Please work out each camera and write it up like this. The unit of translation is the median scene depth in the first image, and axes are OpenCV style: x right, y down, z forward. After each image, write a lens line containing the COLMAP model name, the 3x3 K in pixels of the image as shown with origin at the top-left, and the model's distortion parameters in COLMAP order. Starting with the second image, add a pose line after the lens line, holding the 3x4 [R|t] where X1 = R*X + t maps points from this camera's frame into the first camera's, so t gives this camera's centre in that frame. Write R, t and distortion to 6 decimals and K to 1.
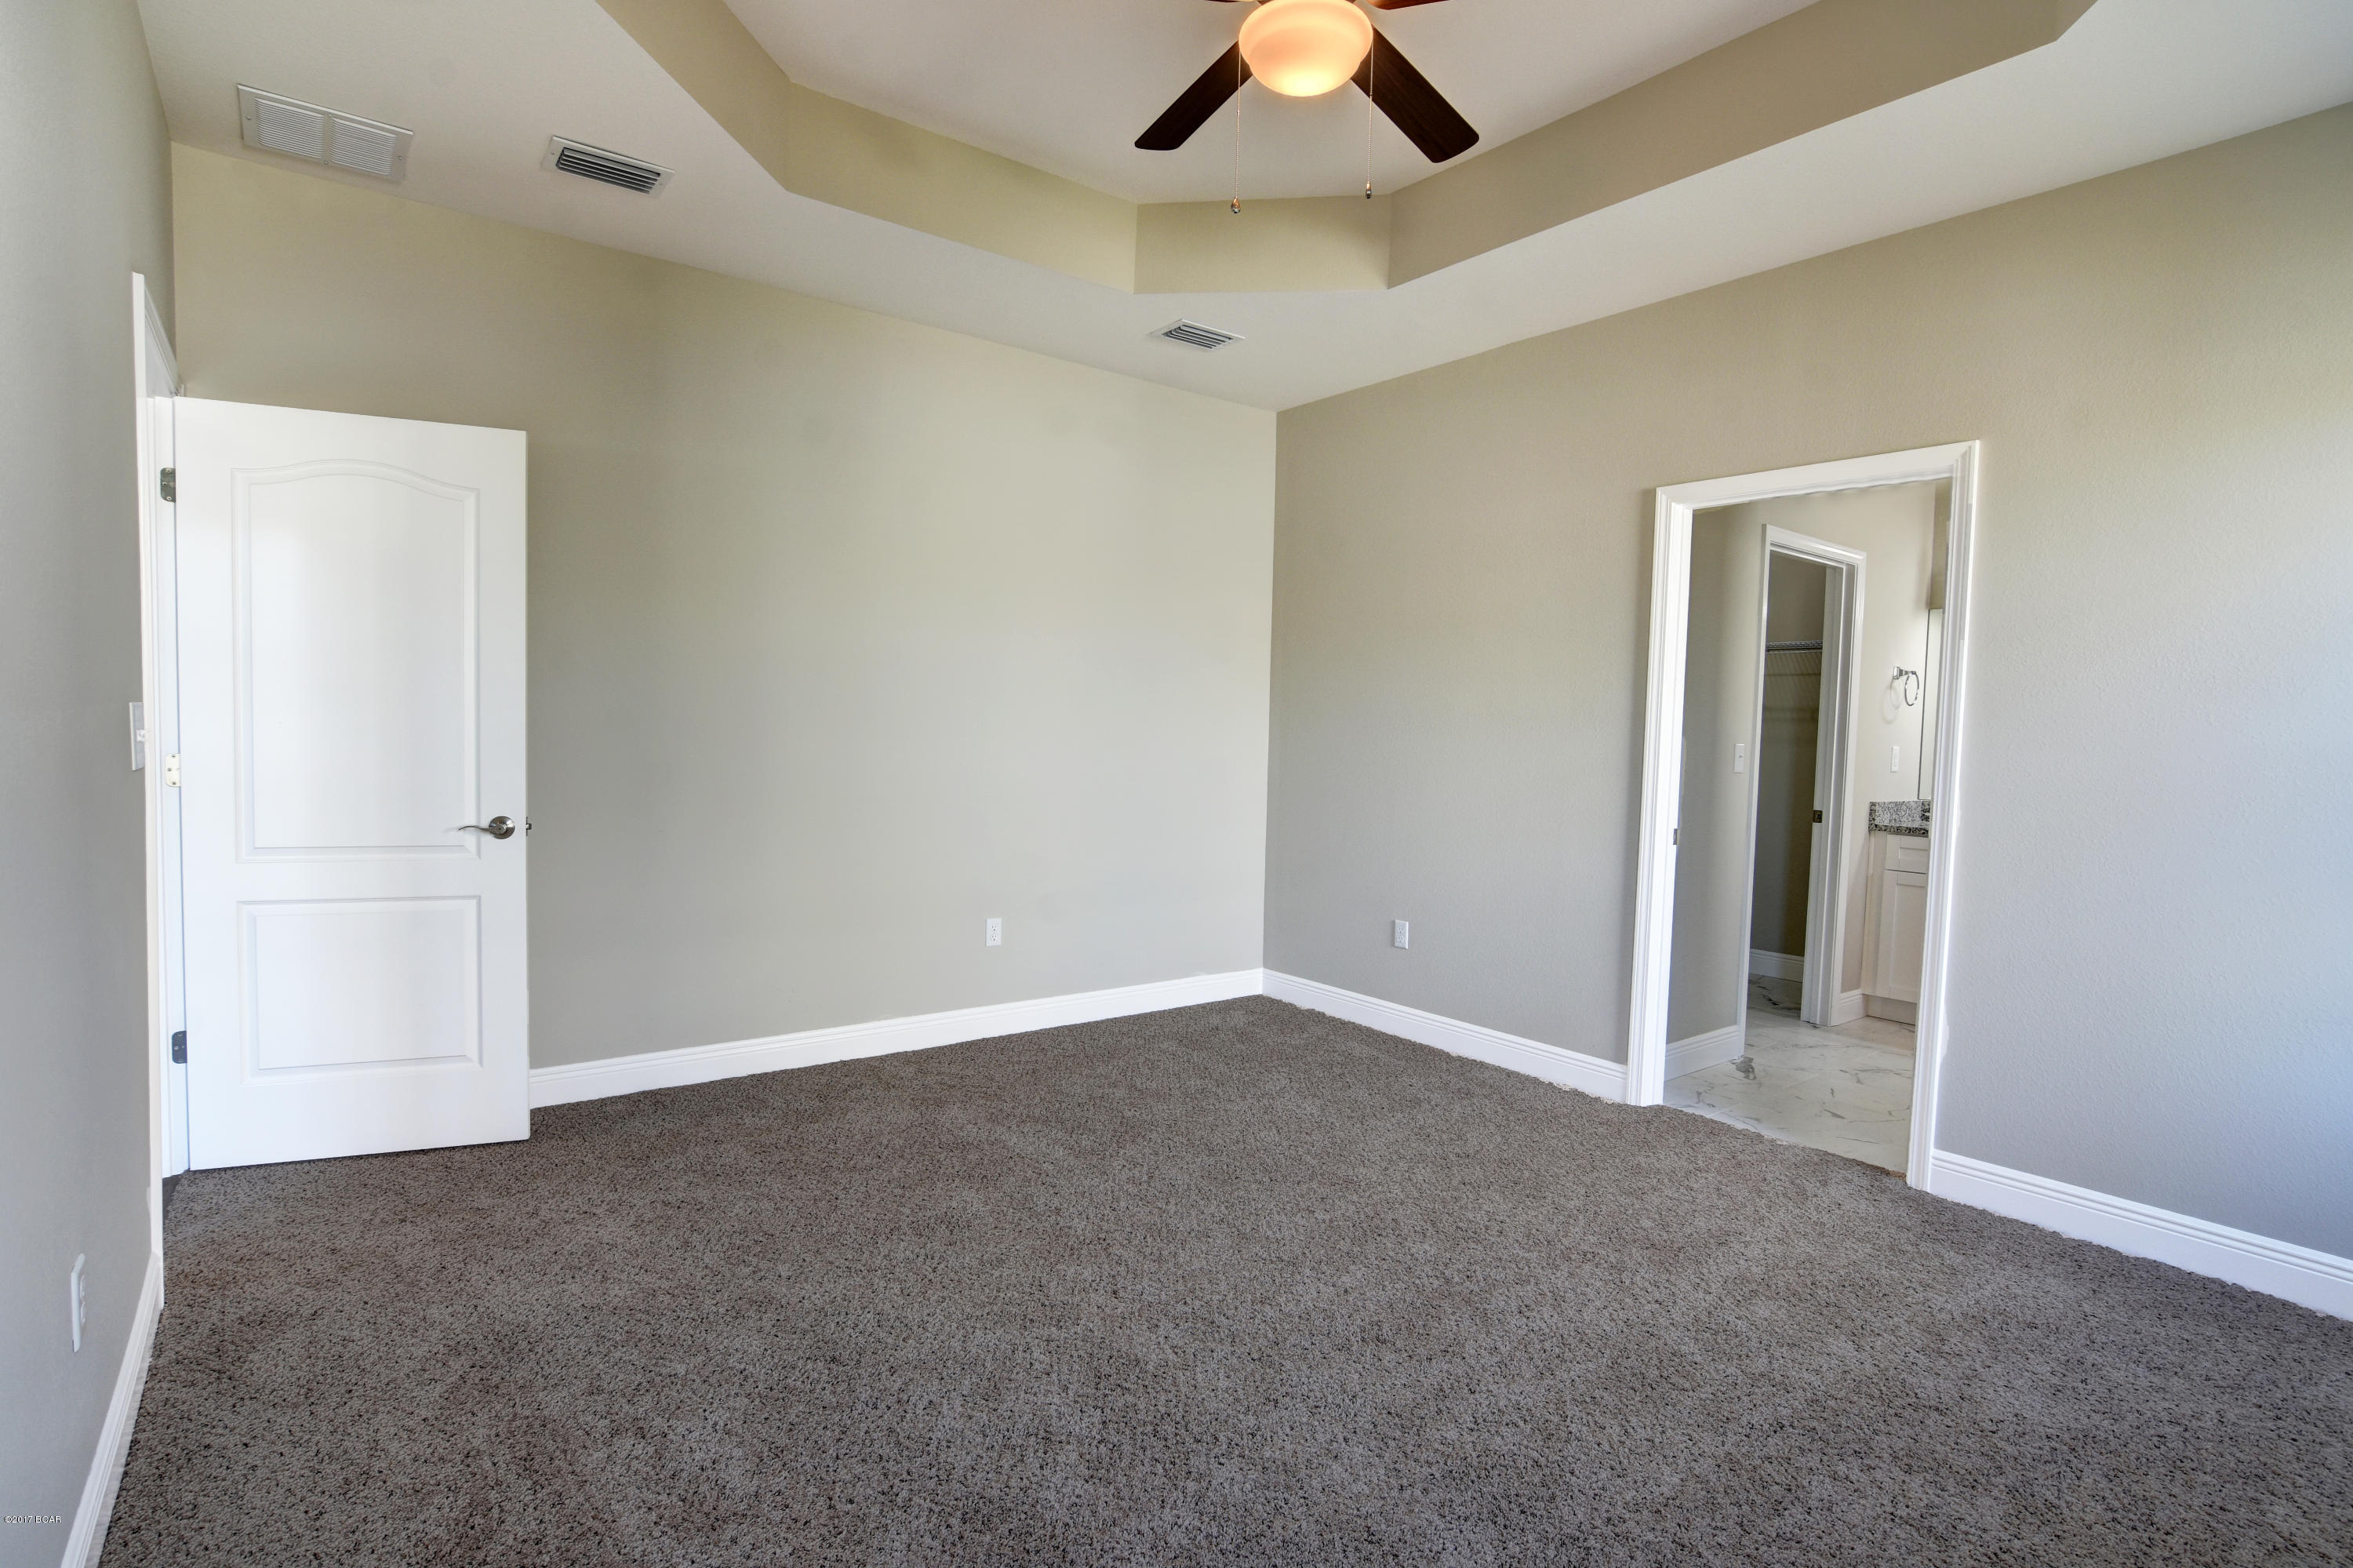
lens RADIAL K [[1150.4, 0, 1176.5], [0, 1150.4, 784.0], [0, 0, 1]] dist [-0.028890, 0.011213]
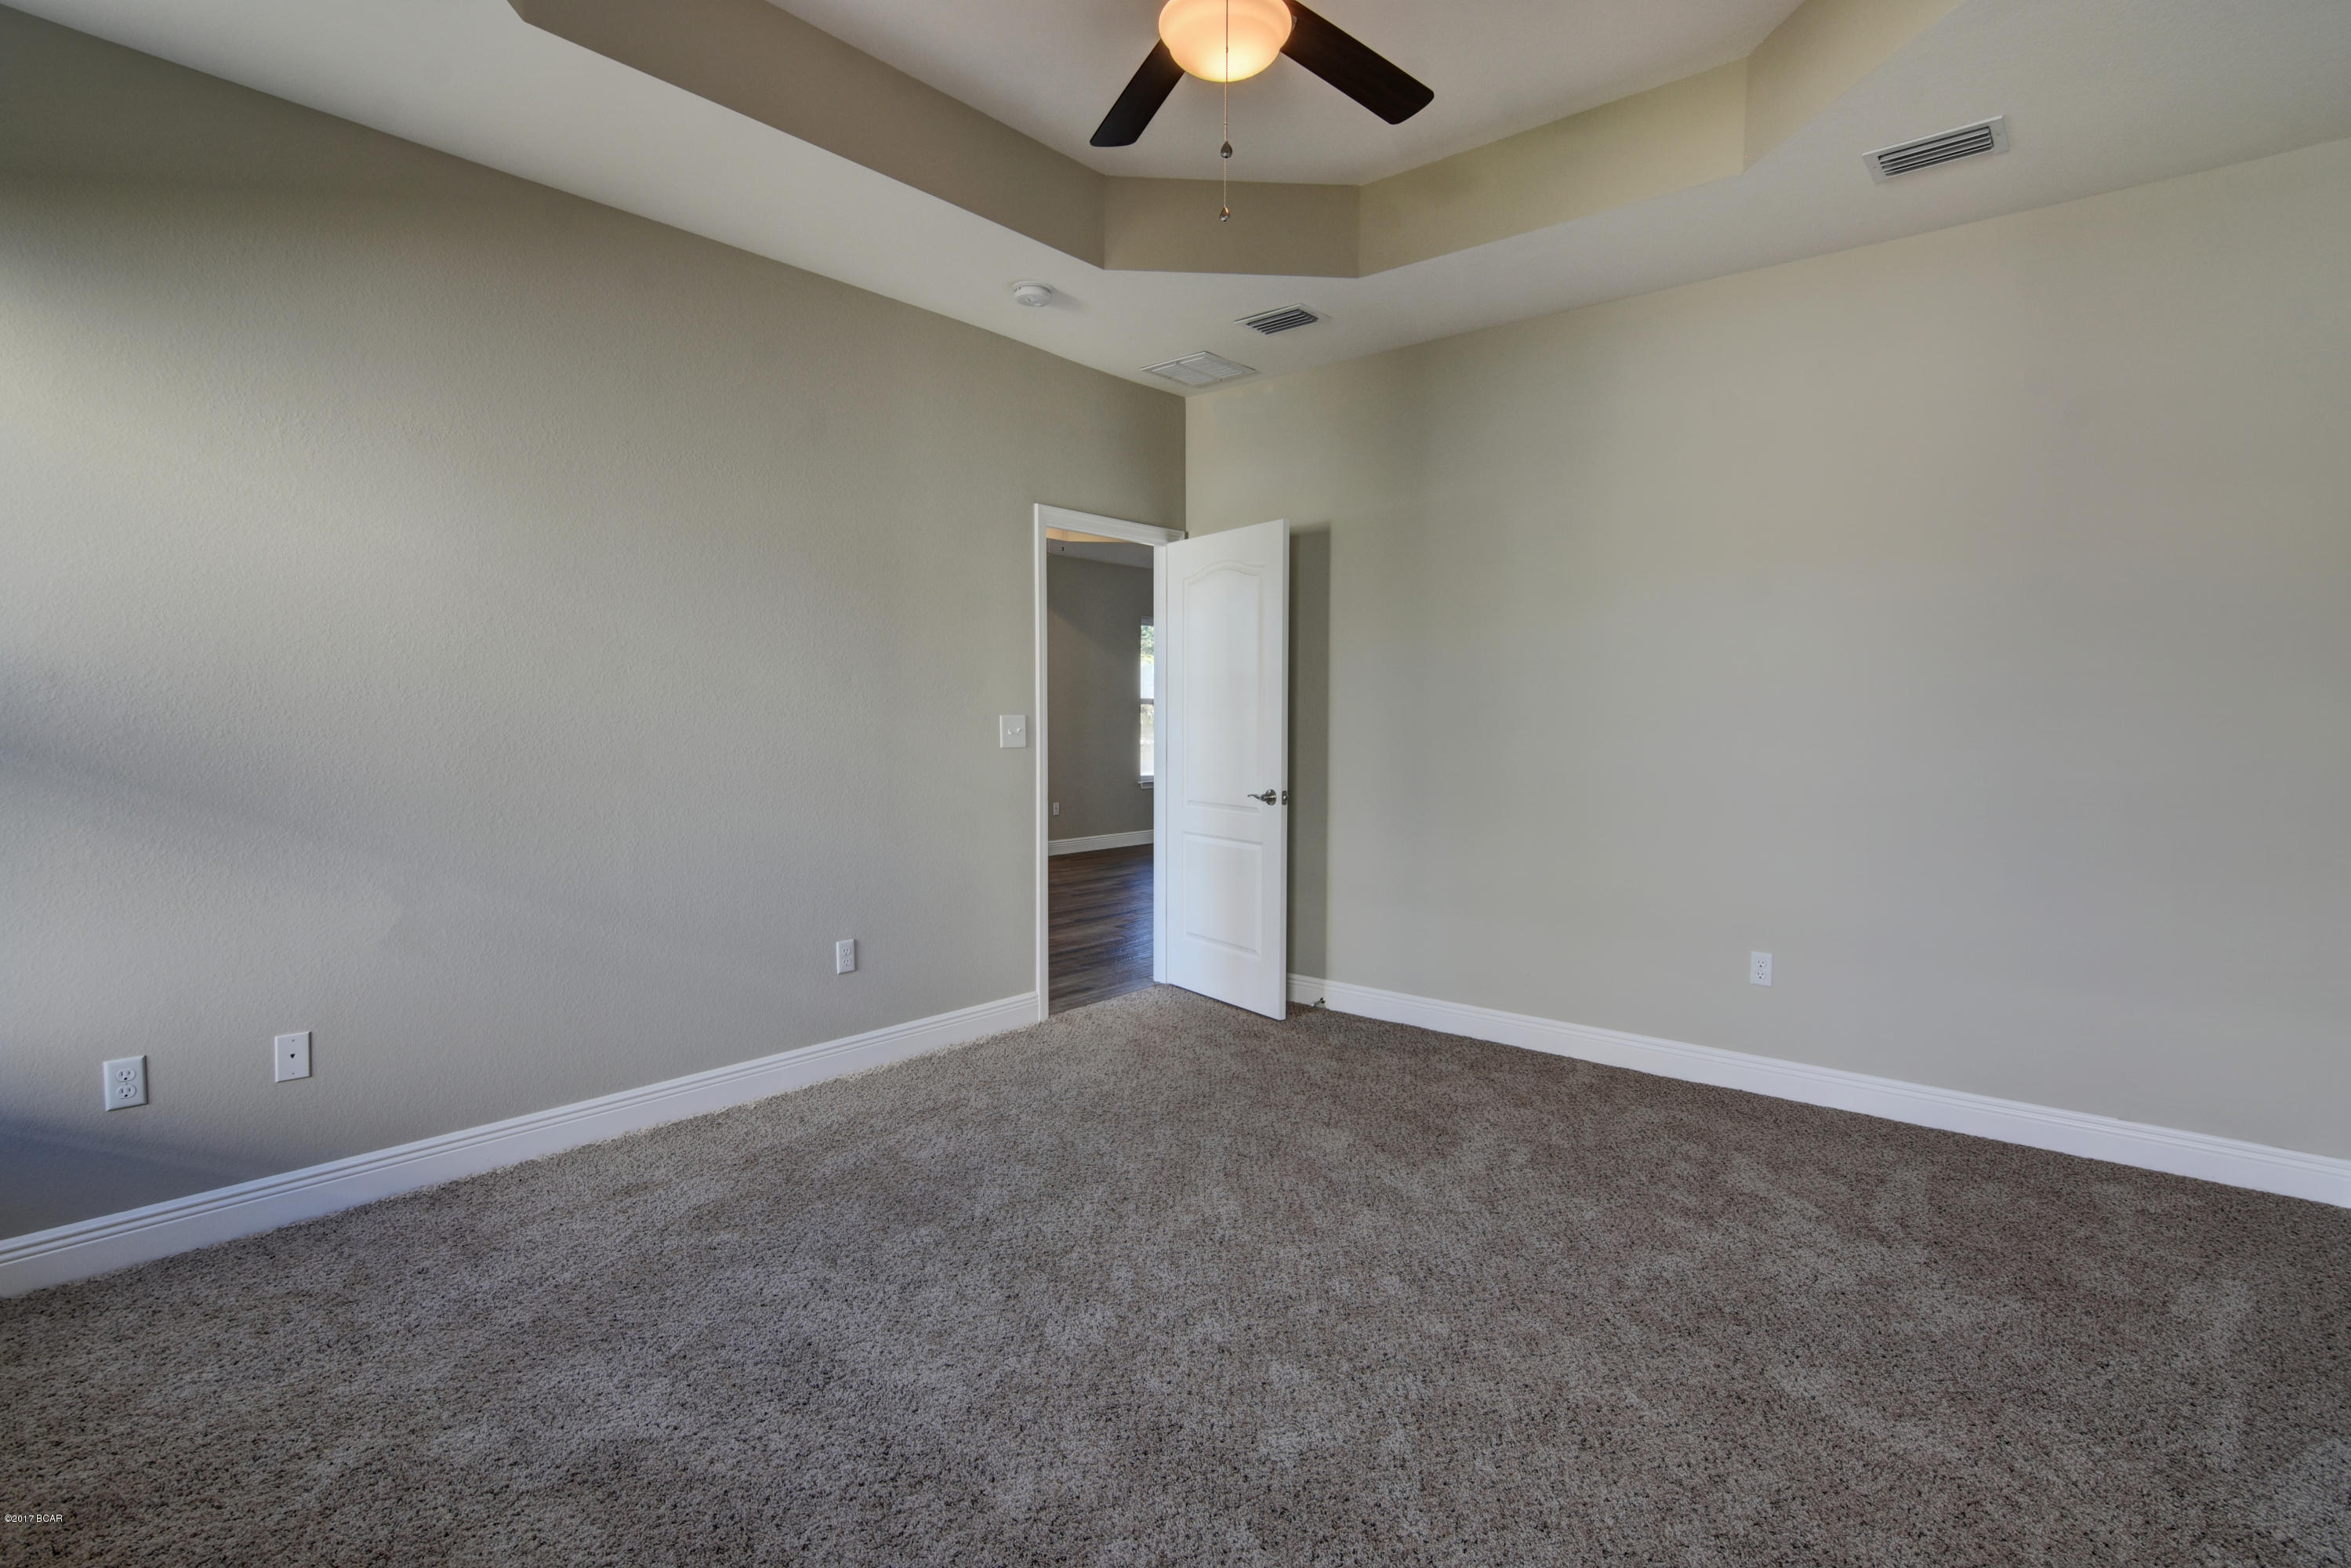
lens RADIAL K [[1149.5, 0, 1175.5], [0, 1149.5, 784.0], [0, 0, 1]] dist [-0.028890, 0.011213]
pose [[0.220863, 0.028036, -0.974902, 0.740048], [-0.051047, 0.998549, 0.017151, 0.002533], [0.973968, 0.045977, 0.221973, 0.522557]]
